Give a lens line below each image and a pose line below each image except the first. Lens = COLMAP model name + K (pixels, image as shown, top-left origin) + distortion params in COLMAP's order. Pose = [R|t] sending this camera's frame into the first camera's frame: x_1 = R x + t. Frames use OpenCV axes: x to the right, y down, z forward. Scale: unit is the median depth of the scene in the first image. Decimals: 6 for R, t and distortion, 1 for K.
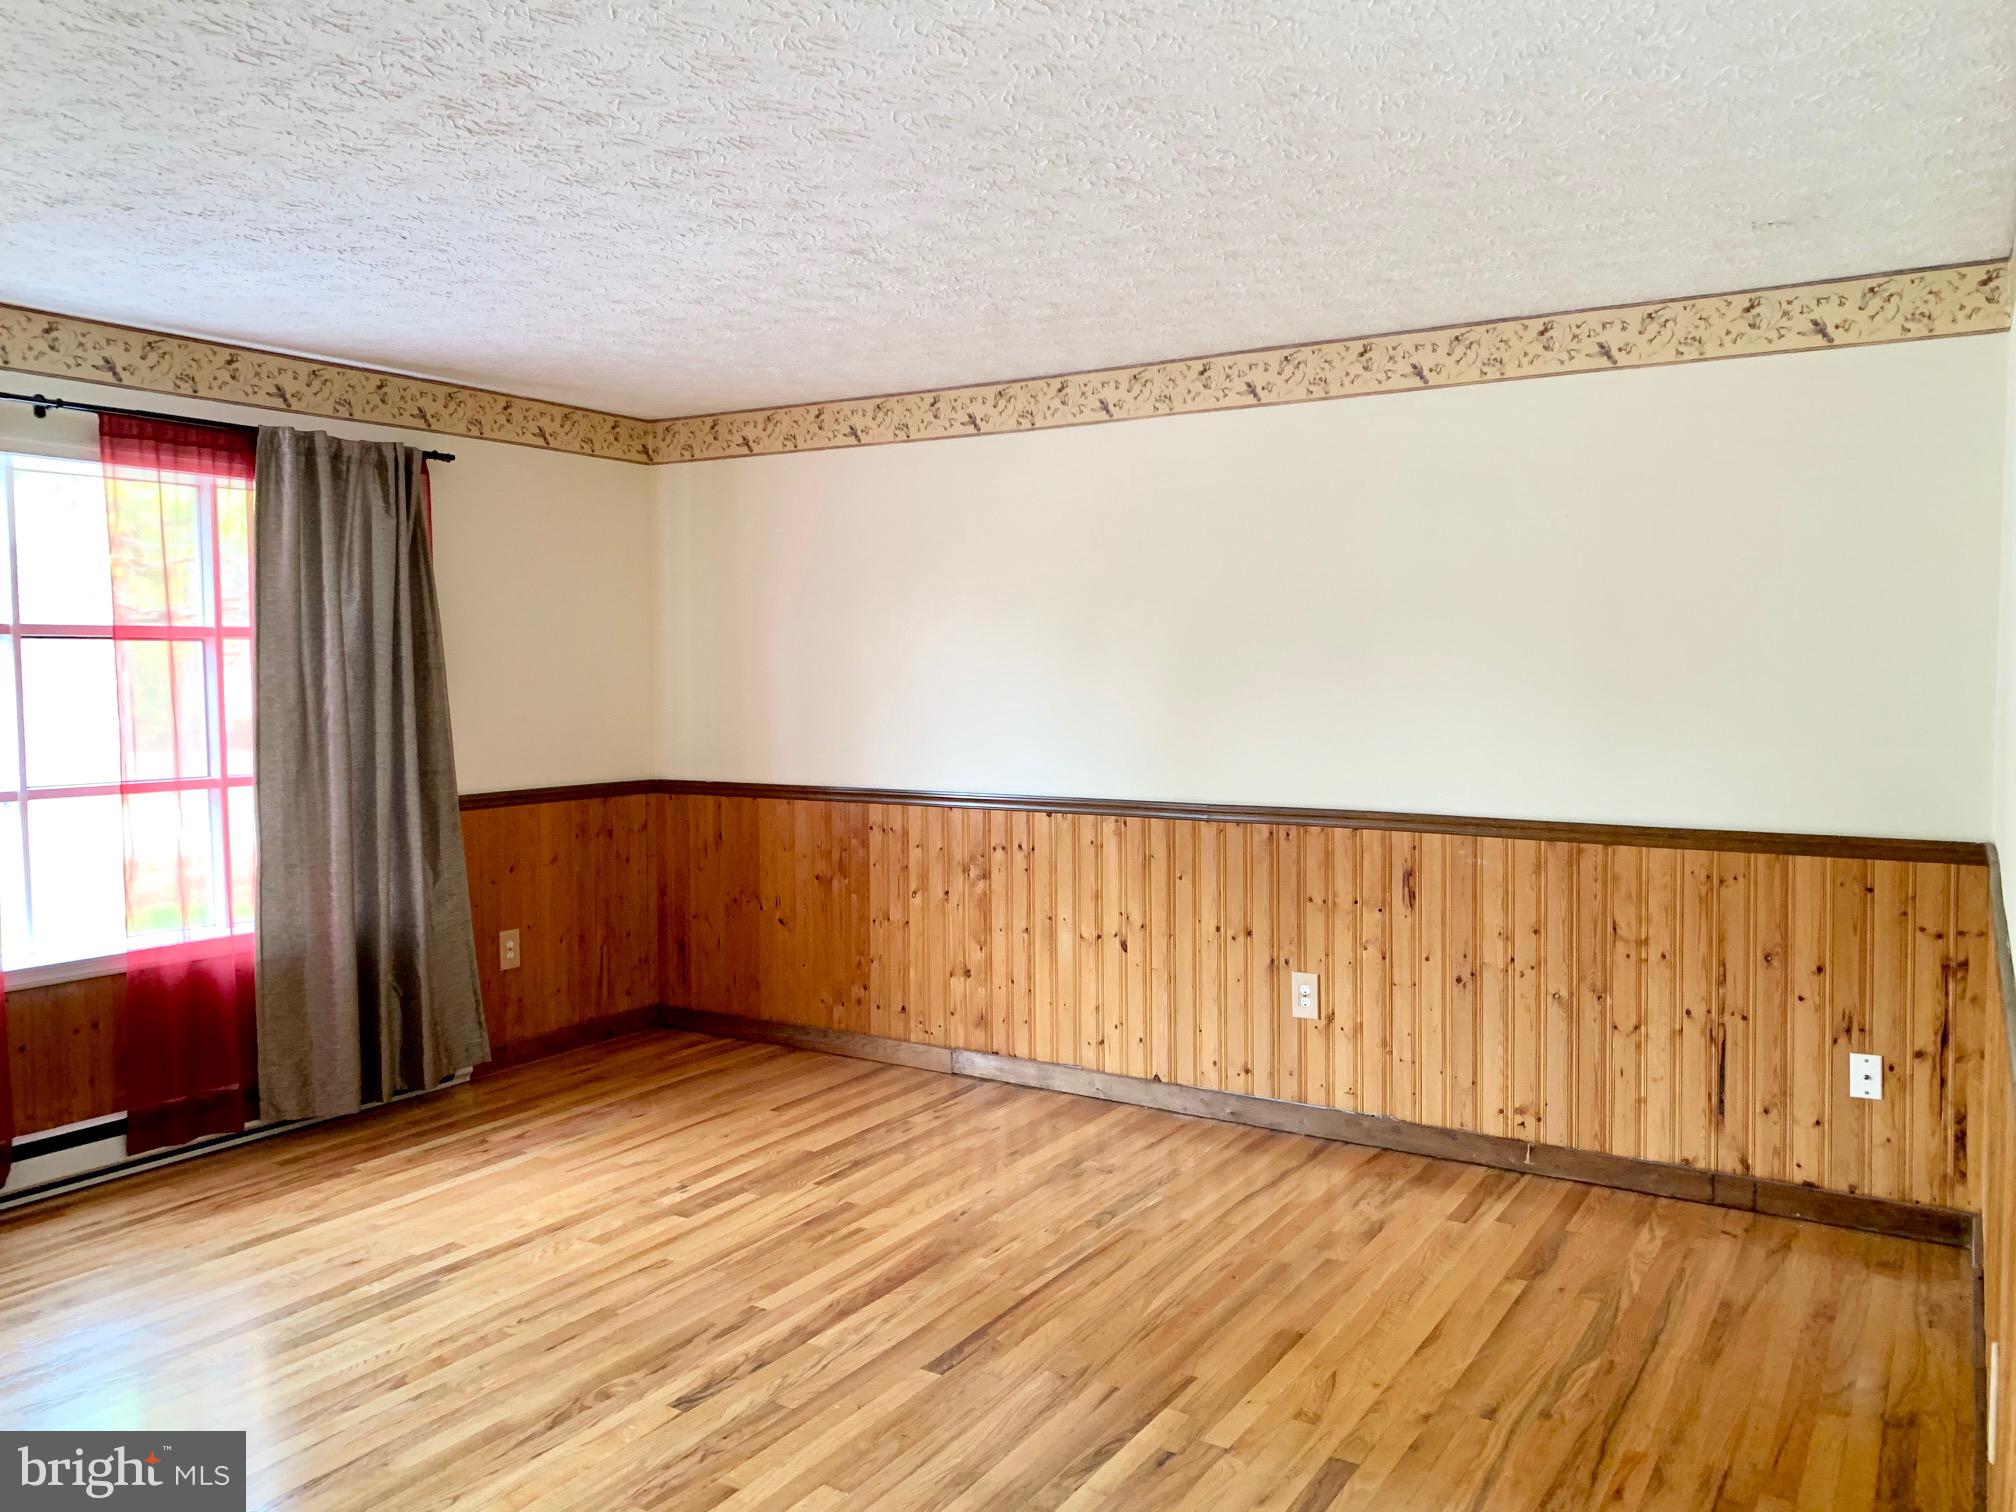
lens RADIAL K [[1577.4, 0, 1008.0], [0, 1577.4, 756.0], [0, 0, 1]] dist [0.058901, -0.002712]
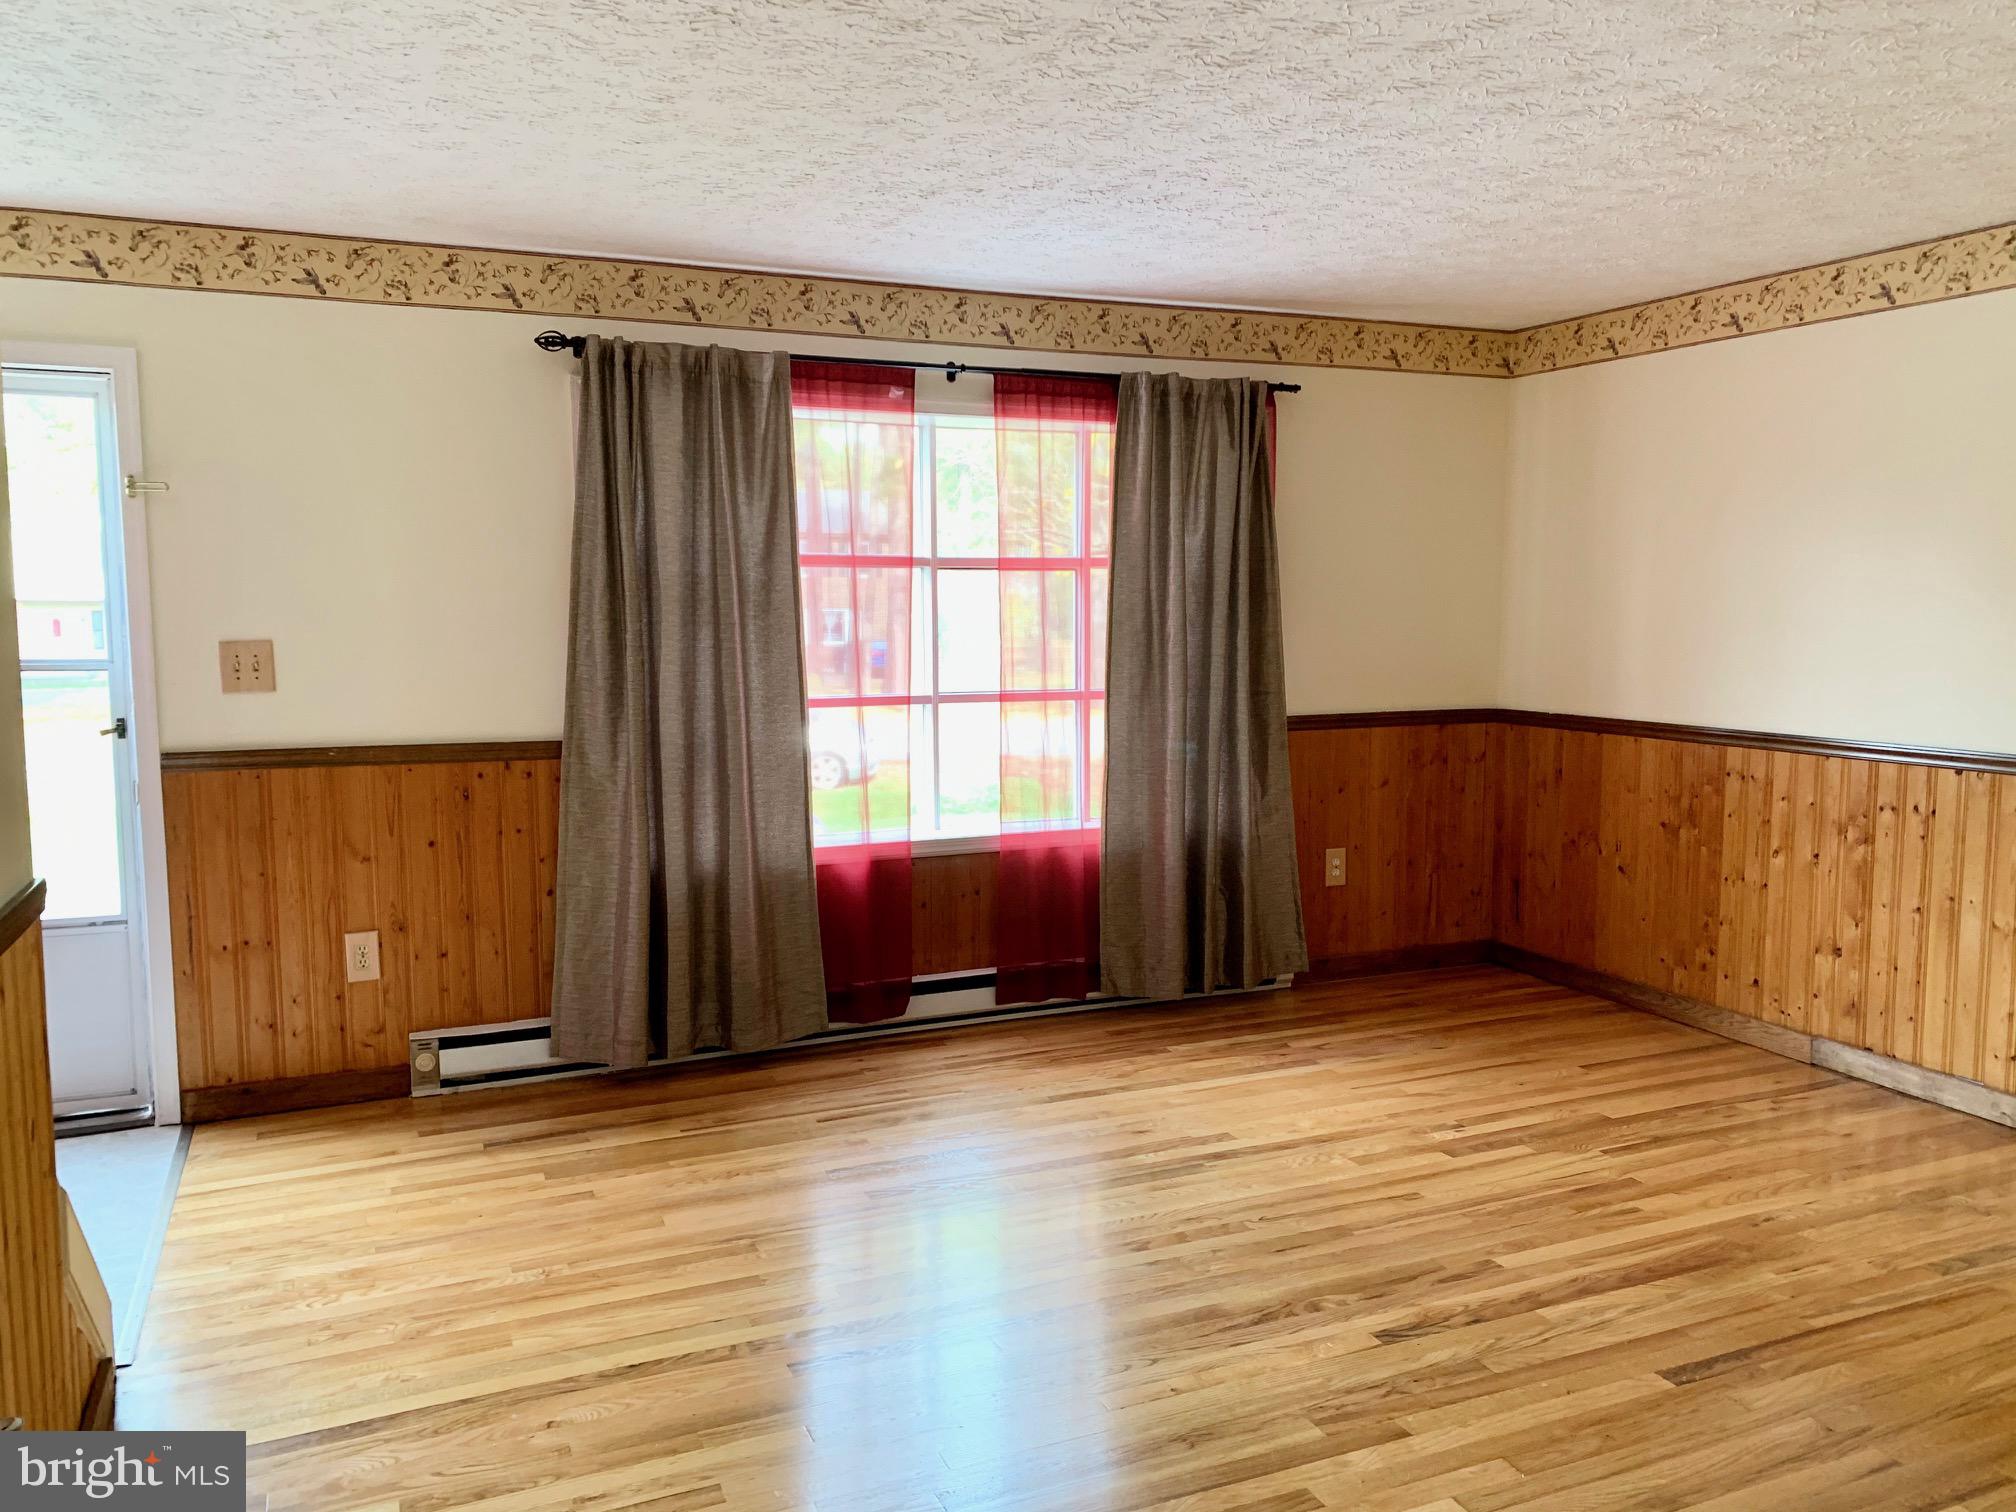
lens RADIAL K [[1588.4, 0, 1040.7], [0, 1588.4, 757.9], [0, 0, 1]] dist [0.143884, -0.112468]
pose [[0.842839, 0.061776, -0.534609, 0.091939], [-0.036298, 0.997653, 0.058058, -0.003073], [0.536941, -0.029528, 0.843103, 0.029439]]
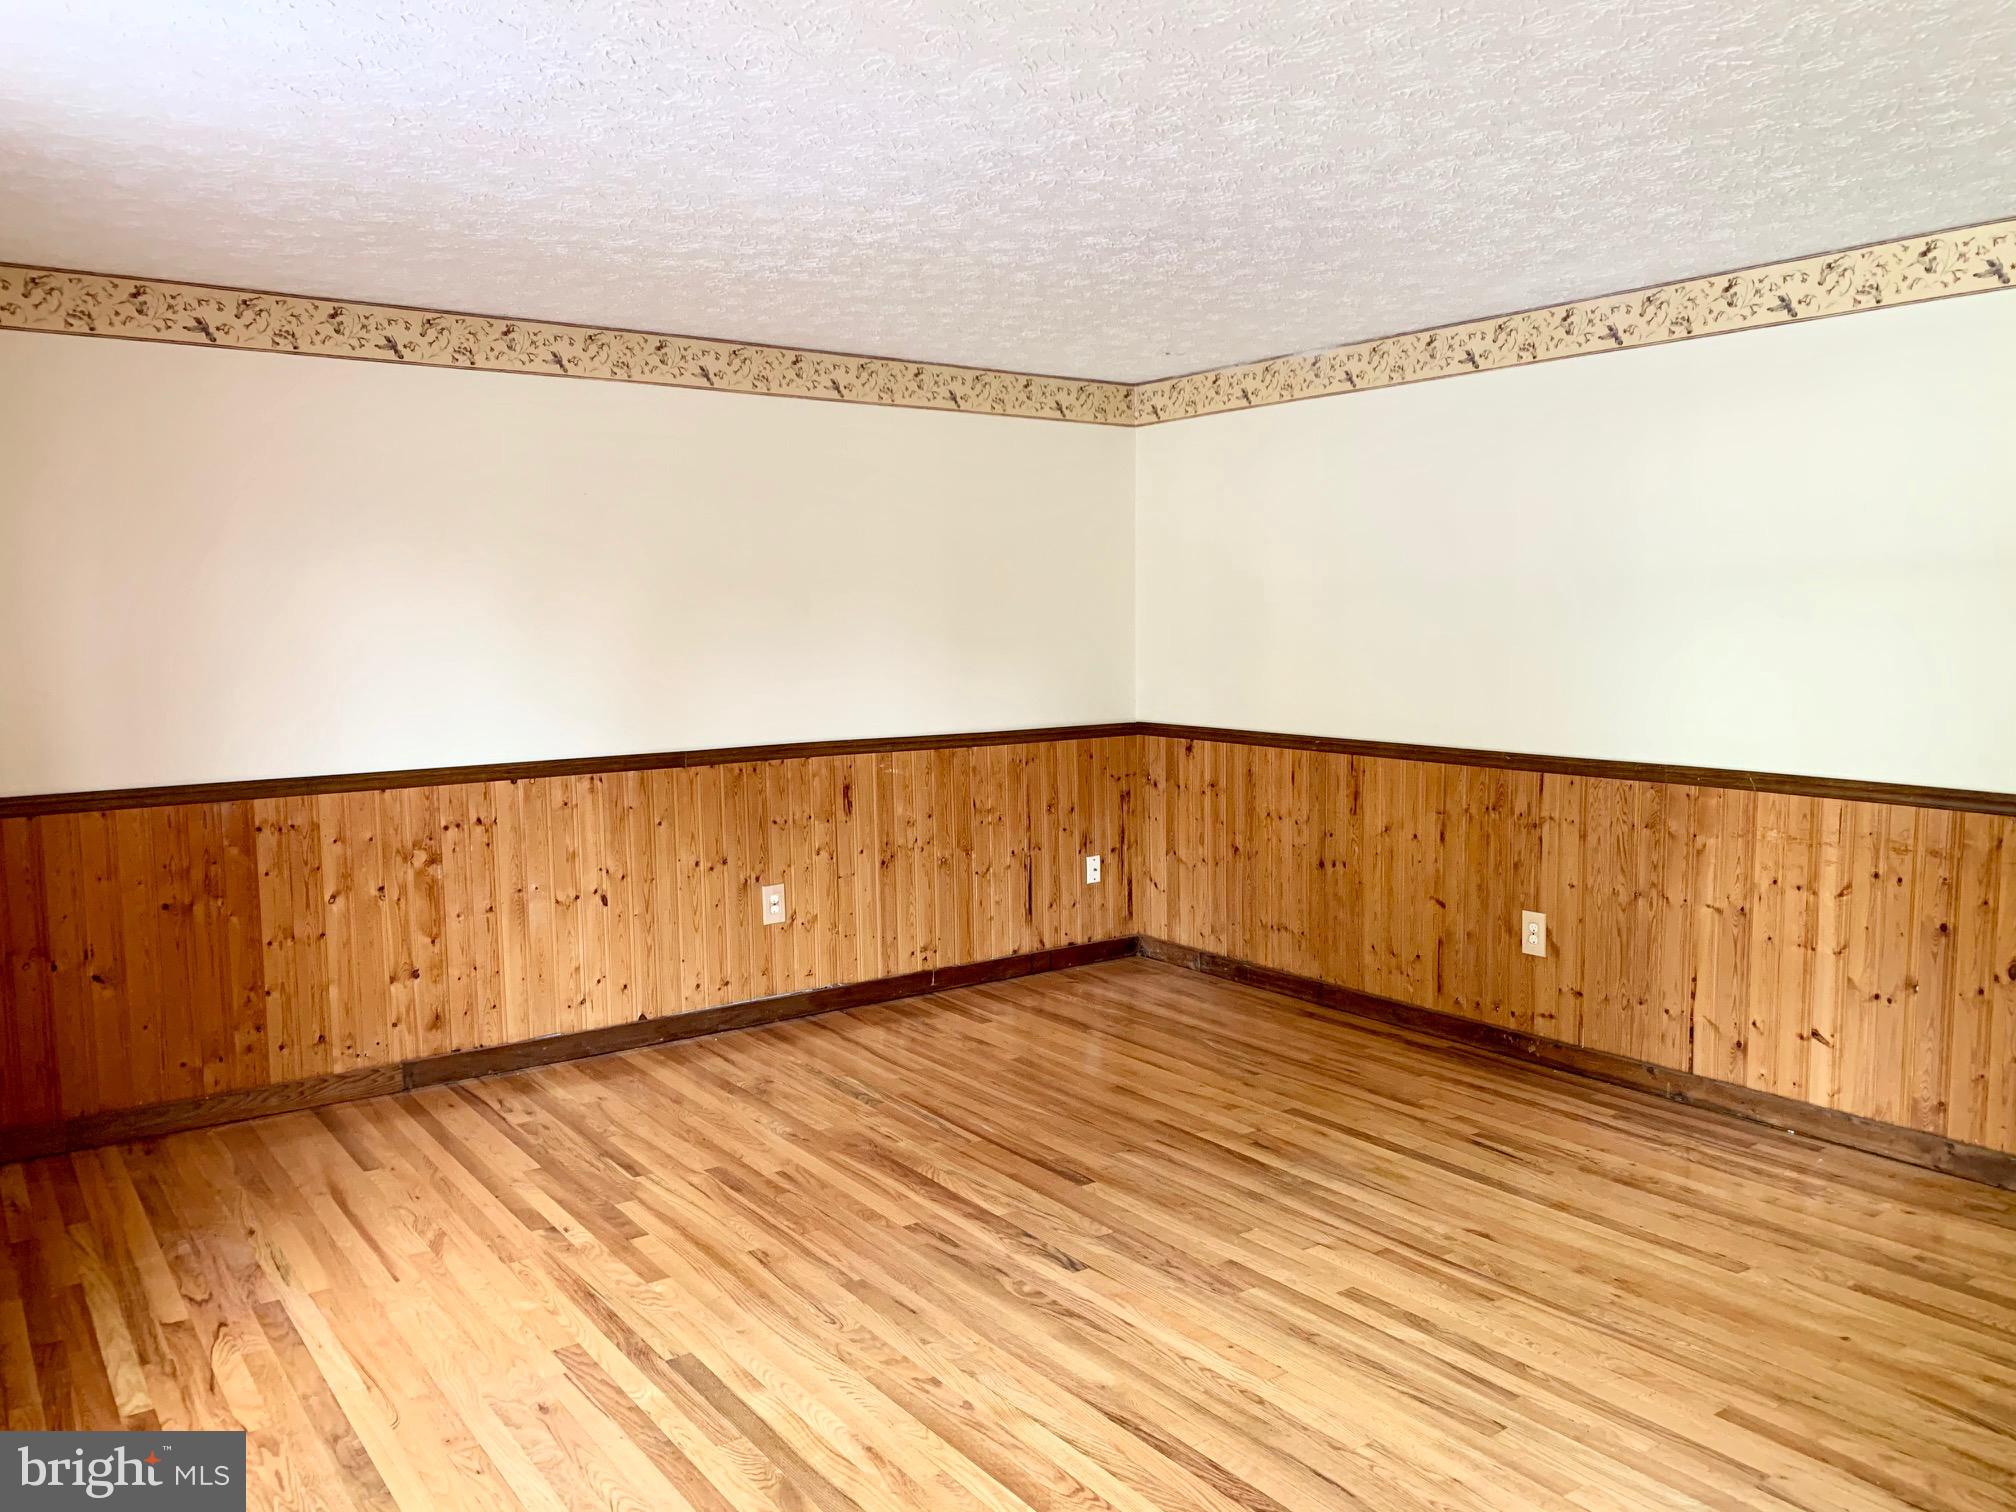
lens RADIAL K [[1521.7, 0, 1008.0], [0, 1521.7, 756.0], [0, 0, 1]] dist [0.025424, -0.017327]
pose [[0.364813, -0.080888, 0.927561, -0.820643], [0.071137, 0.995729, 0.058854, -0.012819], [-0.928359, 0.044513, 0.369009, 0.437410]]
